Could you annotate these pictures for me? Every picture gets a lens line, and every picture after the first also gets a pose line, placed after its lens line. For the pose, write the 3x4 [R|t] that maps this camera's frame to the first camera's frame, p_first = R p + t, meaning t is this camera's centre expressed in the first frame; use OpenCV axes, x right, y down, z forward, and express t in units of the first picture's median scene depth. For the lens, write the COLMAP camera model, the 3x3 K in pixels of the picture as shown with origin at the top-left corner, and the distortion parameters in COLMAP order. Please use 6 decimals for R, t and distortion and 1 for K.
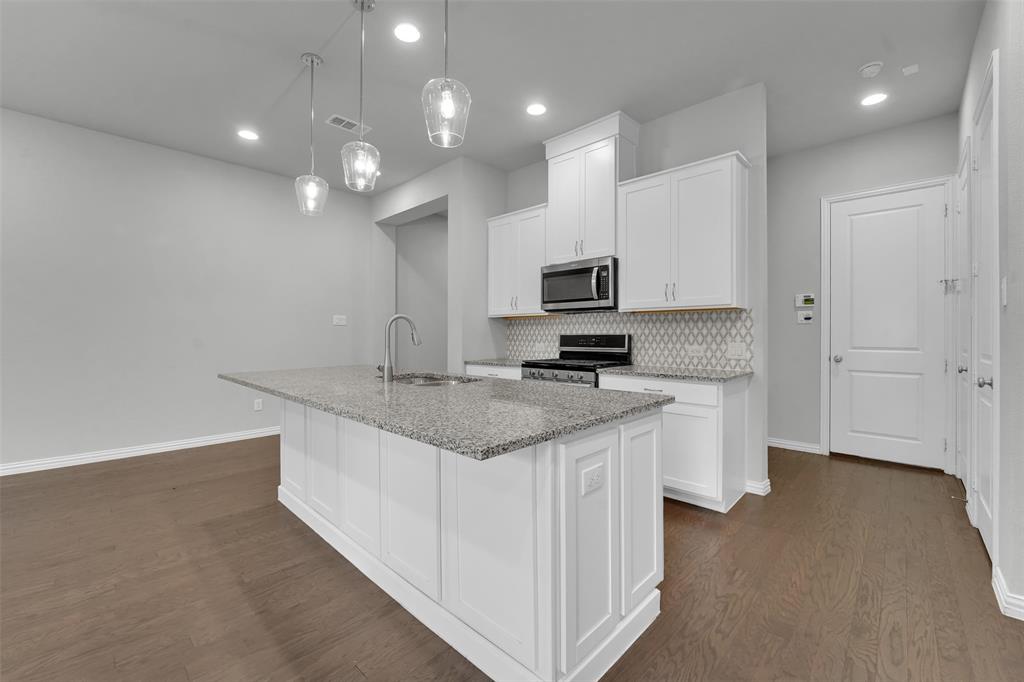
lens RADIAL K [[421.8, 0, 519.4], [0, 421.8, 333.6], [0, 0, 1]] dist [-0.002125, -0.000478]
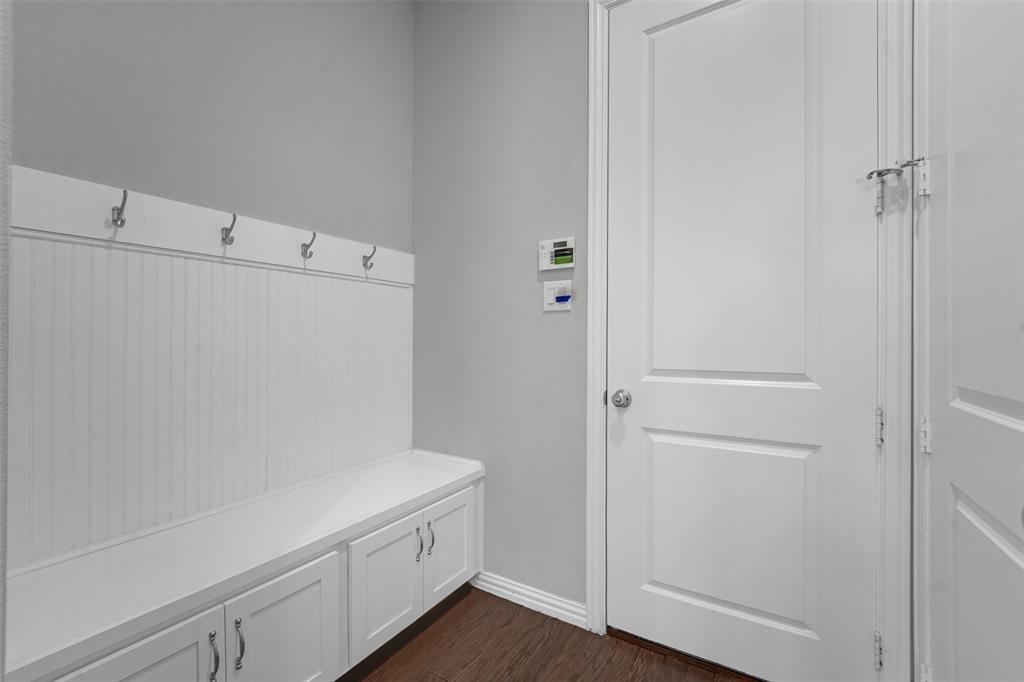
lens RADIAL K [[421.8, 0, 496.6], [0, 421.8, 354.5], [0, 0, 1]] dist [-0.002125, -0.000478]
pose [[0.986732, -0.003692, 0.162318, 0.621873], [0.001135, 0.999874, 0.015840, 0.012866], [-0.162356, -0.015446, 0.986611, 0.680247]]
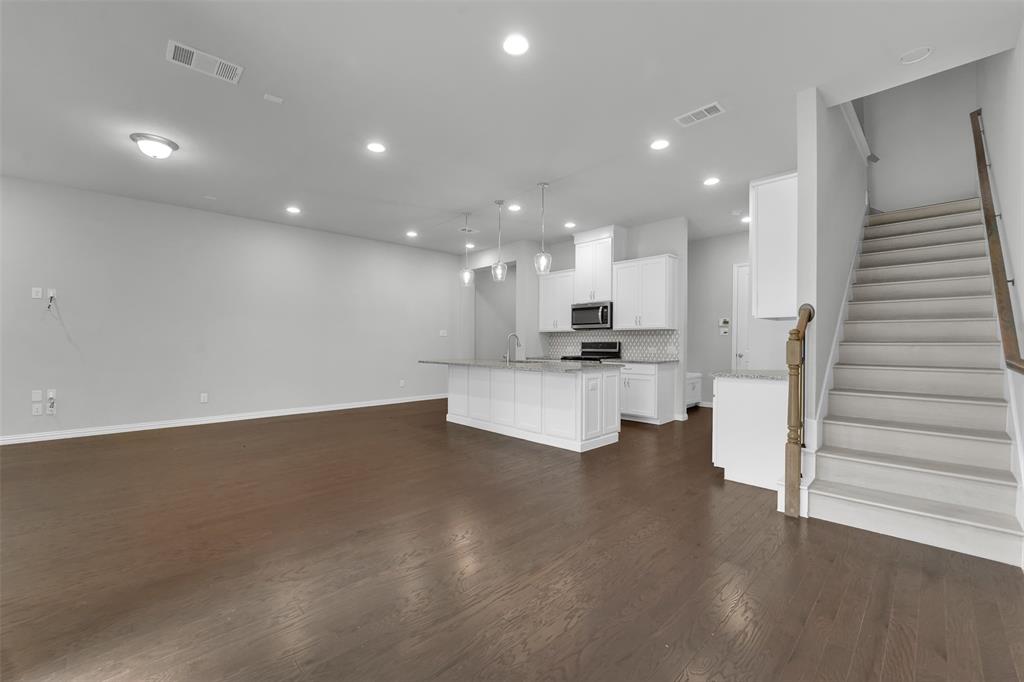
lens RADIAL K [[421.8, 0, 504.4], [0, 421.8, 352.2], [0, 0, 1]] dist [-0.002125, -0.000478]
pose [[0.996884, 0.000614, -0.078885, -0.100857], [0.001466, 0.999653, 0.026311, -0.002864], [0.078874, -0.026345, 0.996536, -0.910362]]
